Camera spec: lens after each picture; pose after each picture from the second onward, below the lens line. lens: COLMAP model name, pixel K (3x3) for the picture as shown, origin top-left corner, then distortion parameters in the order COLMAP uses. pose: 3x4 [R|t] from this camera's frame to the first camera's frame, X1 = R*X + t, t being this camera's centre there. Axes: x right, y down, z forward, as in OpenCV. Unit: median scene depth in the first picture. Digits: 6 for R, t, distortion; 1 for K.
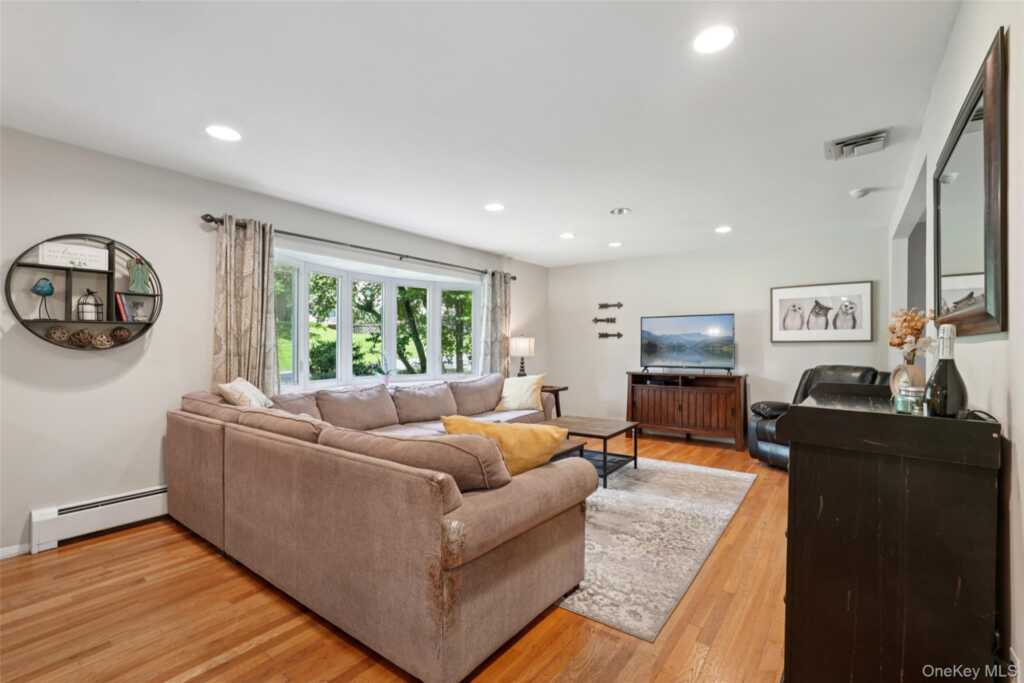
lens RADIAL K [[456.6, 0, 515.5], [0, 456.6, 340.8], [0, 0, 1]] dist [-0.004368, 0.001884]
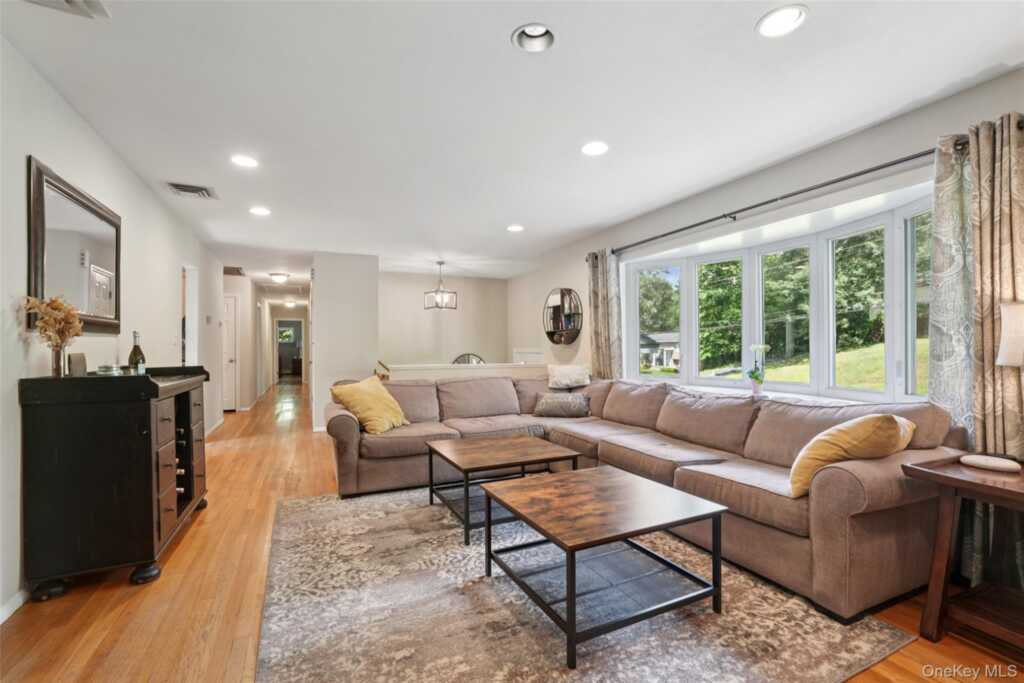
lens RADIAL K [[456.6, 0, 508.2], [0, 456.6, 347.2], [0, 0, 1]] dist [-0.004368, 0.001884]
pose [[-0.491071, -0.001839, -0.871118, 0.737995], [0.006659, 0.999961, -0.005865, 0.032617], [0.871094, -0.008681, -0.491039, 1.389505]]
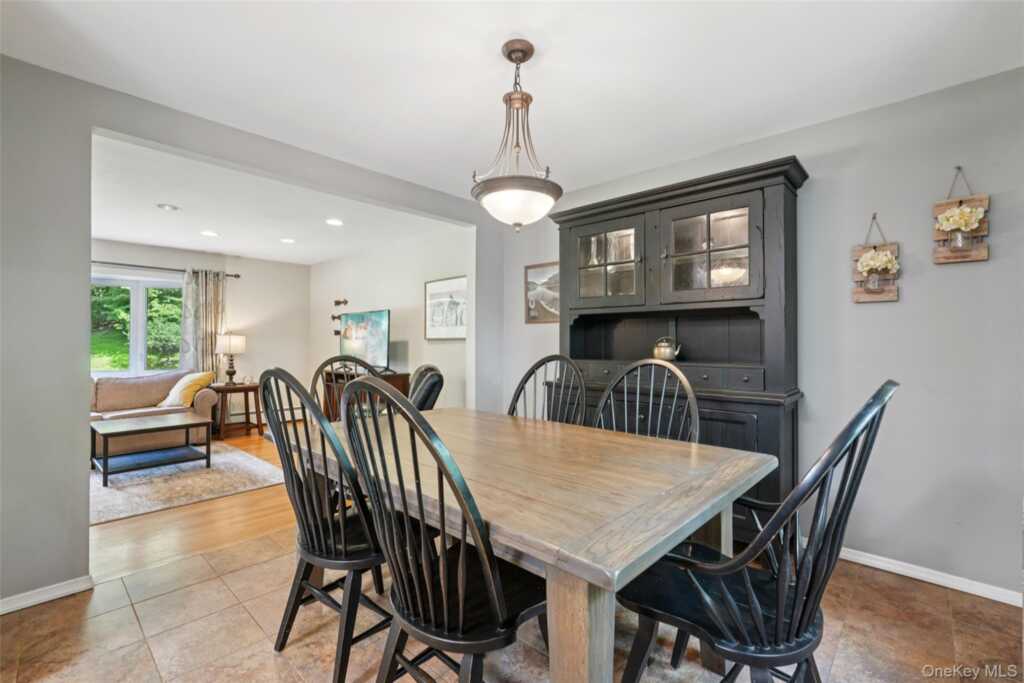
lens RADIAL K [[456.6, 0, 509.3], [0, 456.6, 343.9], [0, 0, 1]] dist [-0.004368, 0.001884]
pose [[0.991355, 0.003017, -0.131169, 1.260062], [-0.001532, 0.999934, 0.011425, 0.000197], [0.131195, -0.011125, 0.991294, 0.132505]]
